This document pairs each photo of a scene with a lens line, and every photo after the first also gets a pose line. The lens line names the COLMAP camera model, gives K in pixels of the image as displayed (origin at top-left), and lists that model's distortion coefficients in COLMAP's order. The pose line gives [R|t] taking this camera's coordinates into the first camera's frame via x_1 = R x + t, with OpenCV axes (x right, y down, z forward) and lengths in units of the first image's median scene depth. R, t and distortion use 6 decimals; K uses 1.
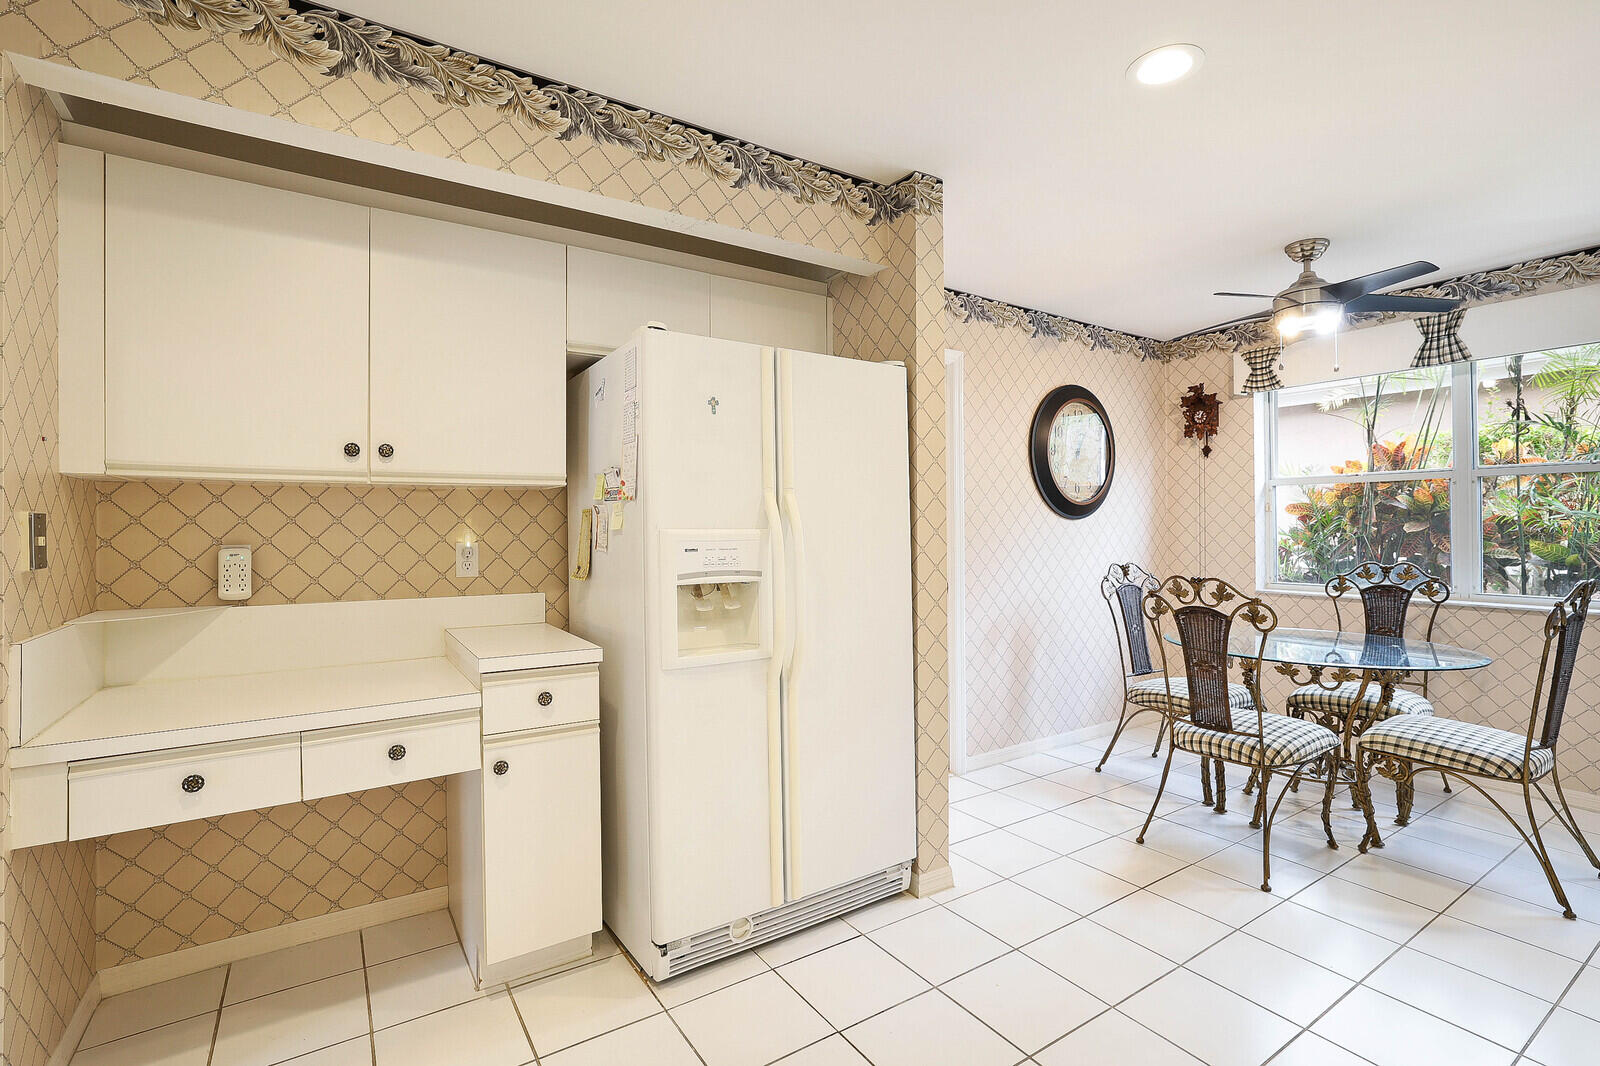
lens RADIAL K [[742.0, 0, 803.4], [0, 742.0, 525.9], [0, 0, 1]] dist [-0.027853, 0.010009]
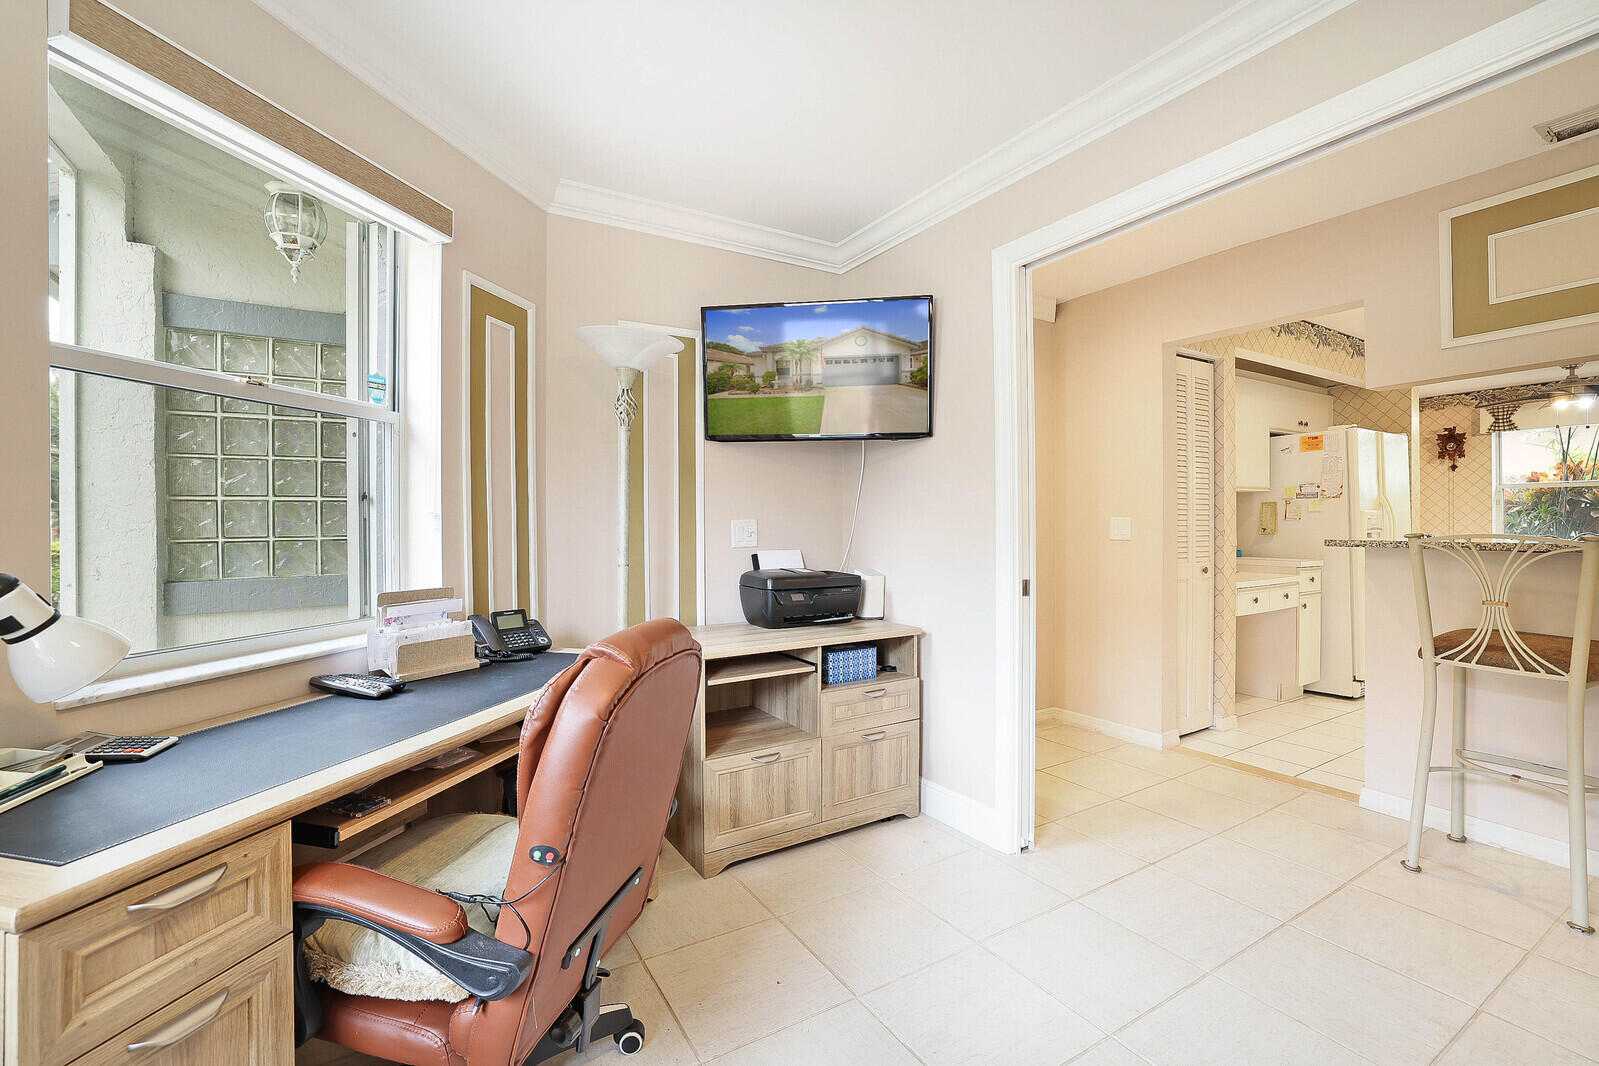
lens RADIAL K [[704.1, 0, 797.1], [0, 704.1, 540.2], [0, 0, 1]] dist [-0.038645, 0.013439]
pose [[0.998914, -0.005004, -0.046312, -1.076745], [0.005832, 0.999825, 0.017768, 0.029253], [0.046215, -0.018019, 0.998769, -0.753541]]
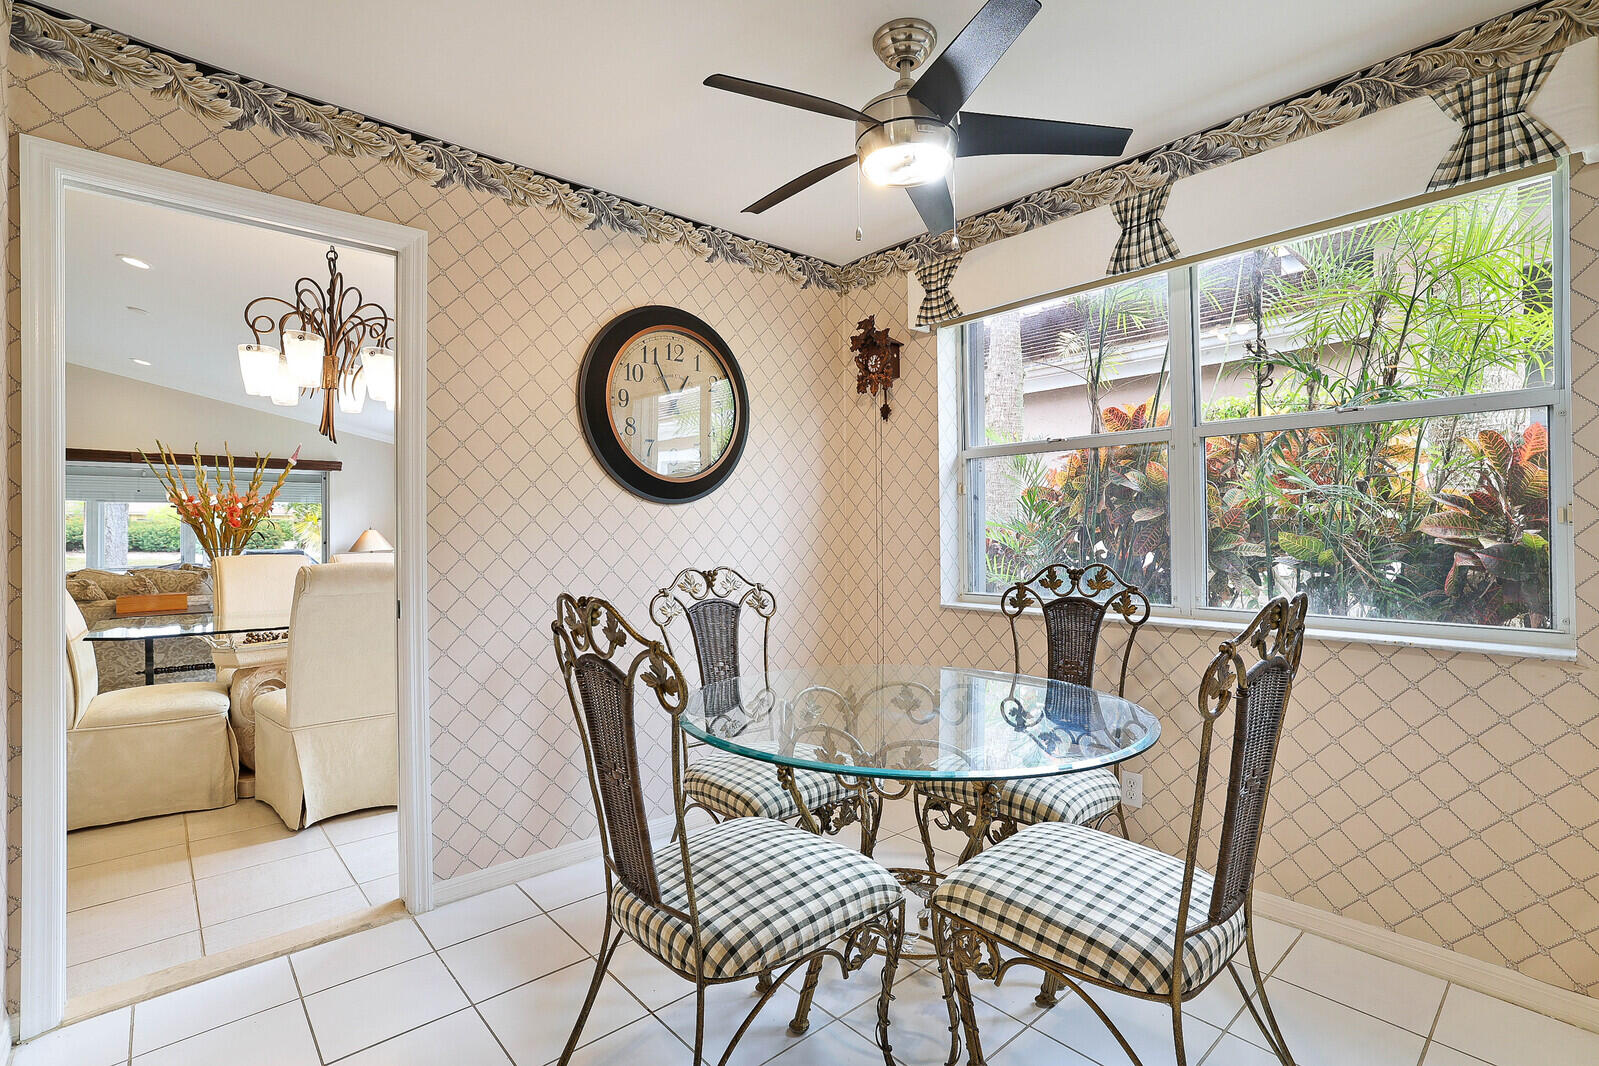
lens RADIAL K [[732.1, 0, 799.2], [0, 732.1, 526.0], [0, 0, 1]] dist [-0.025574, 0.008277]
pose [[0.991939, -0.003284, 0.126672, 0.485243], [0.004072, 0.999974, -0.005965, 0.019172], [-0.126650, 0.006433, 0.991927, 0.388307]]
